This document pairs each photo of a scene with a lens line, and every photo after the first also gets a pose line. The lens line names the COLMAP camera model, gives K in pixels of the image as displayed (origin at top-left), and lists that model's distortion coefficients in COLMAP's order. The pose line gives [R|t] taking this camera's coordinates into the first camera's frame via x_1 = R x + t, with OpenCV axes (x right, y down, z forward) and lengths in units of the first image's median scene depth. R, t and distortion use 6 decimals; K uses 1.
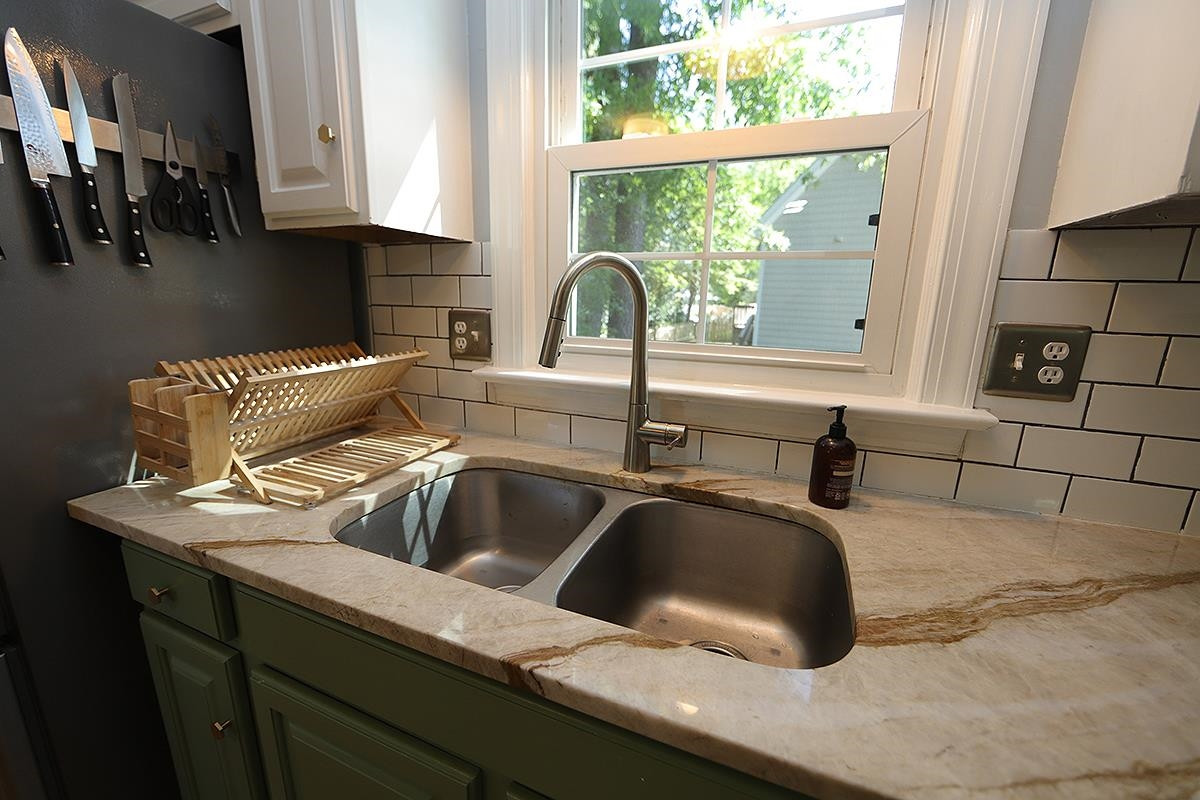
lens RADIAL K [[474.7, 0, 602.7], [0, 474.7, 406.2], [0, 0, 1]] dist [-0.004630, 0.000041]
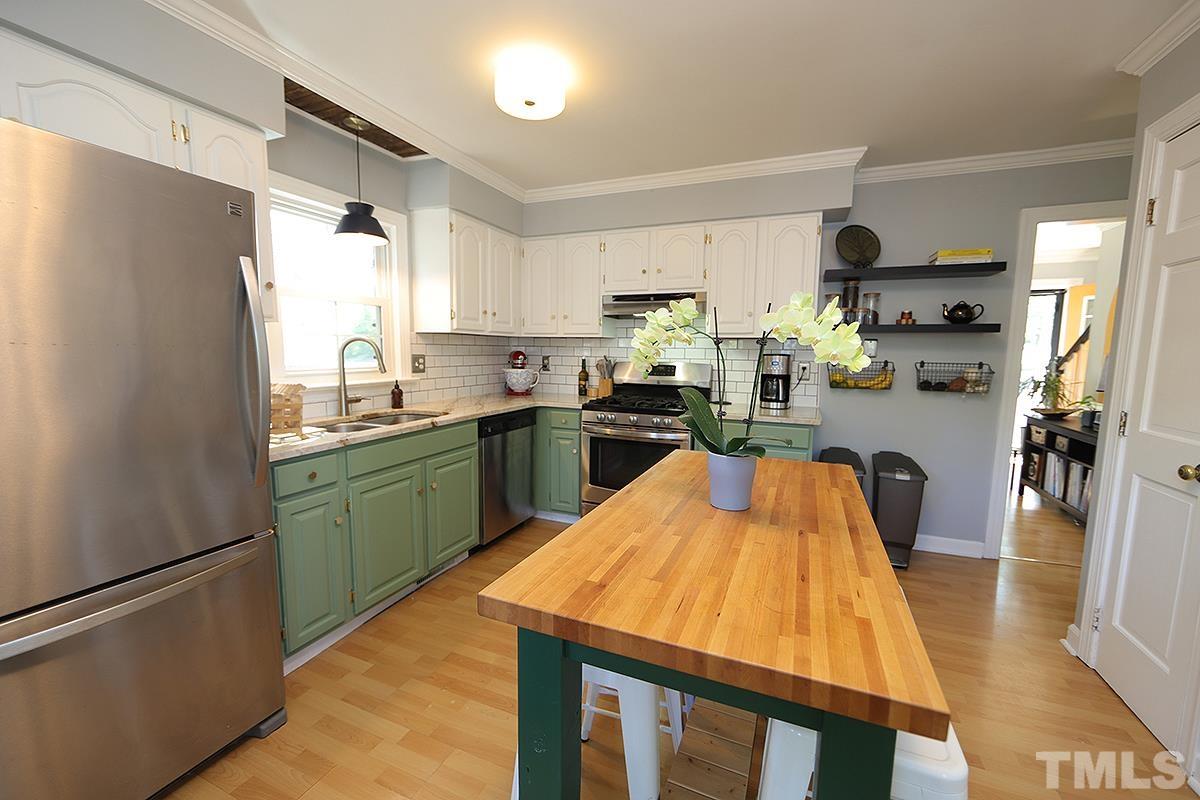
lens RADIAL K [[470.8, 0, 605.3], [0, 470.8, 400.7], [0, 0, 1]] dist [-0.007960, 0.000113]
pose [[-0.000848, -0.130316, 0.991472, -2.919568], [0.213761, 0.968532, 0.127483, 0.038602], [-0.976886, 0.212046, 0.027035, -0.570518]]
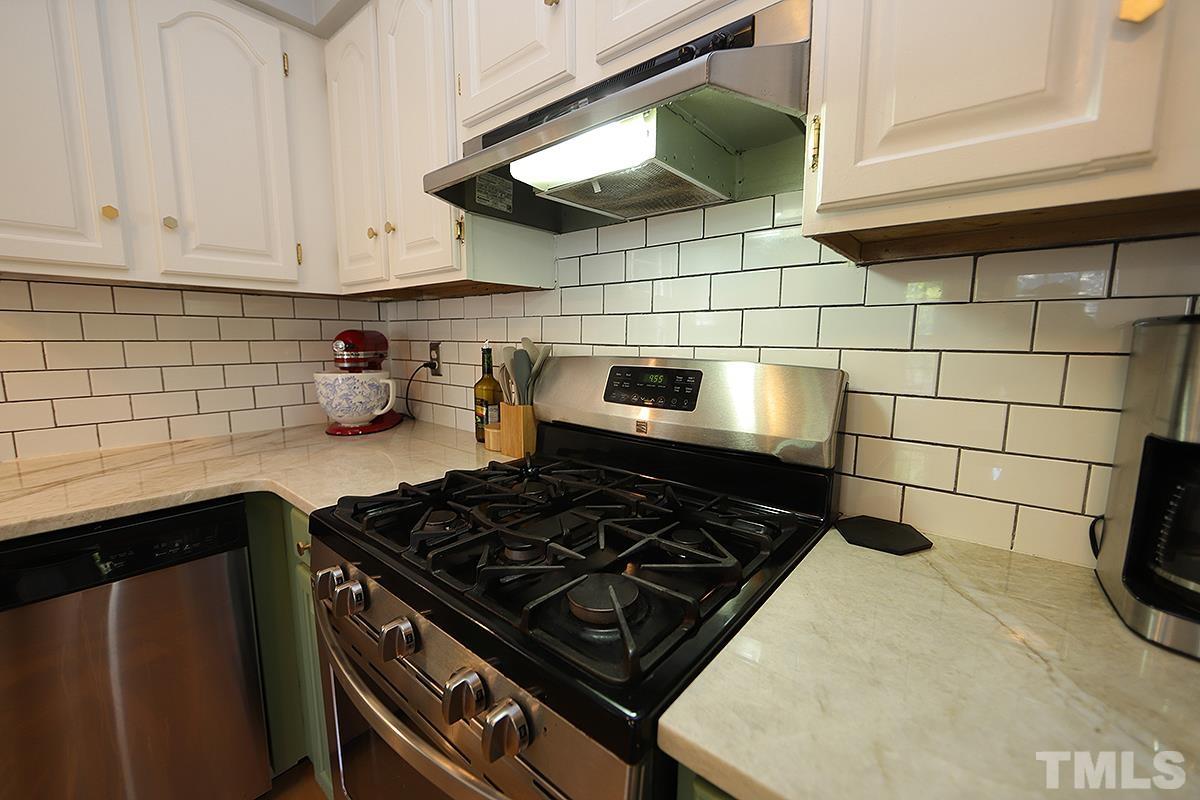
lens RADIAL K [[470.8, 0, 597.7], [0, 470.8, 396.8], [0, 0, 1]] dist [-0.007960, 0.000113]
pose [[0.295176, -0.132500, 0.946211, 0.122420], [0.218651, 0.973424, 0.068101, 0.337582], [-0.930087, 0.186788, 0.316303, -1.254584]]
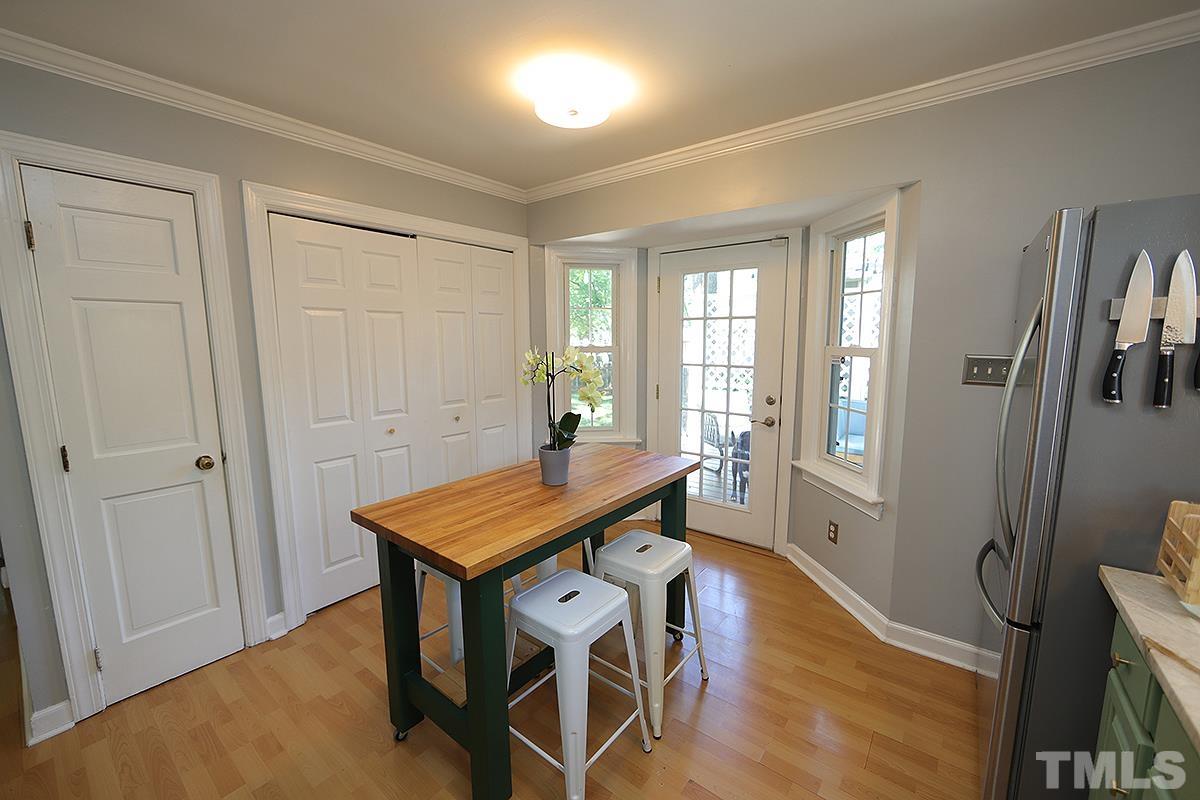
lens RADIAL K [[470.8, 0, 596.6], [0, 470.8, 398.8], [0, 0, 1]] dist [-0.007960, 0.000113]
pose [[-0.263414, 0.102798, -0.959190, 0.507021], [-0.222352, 0.961064, 0.164061, -0.157737], [0.938708, 0.256493, -0.230300, -0.203707]]
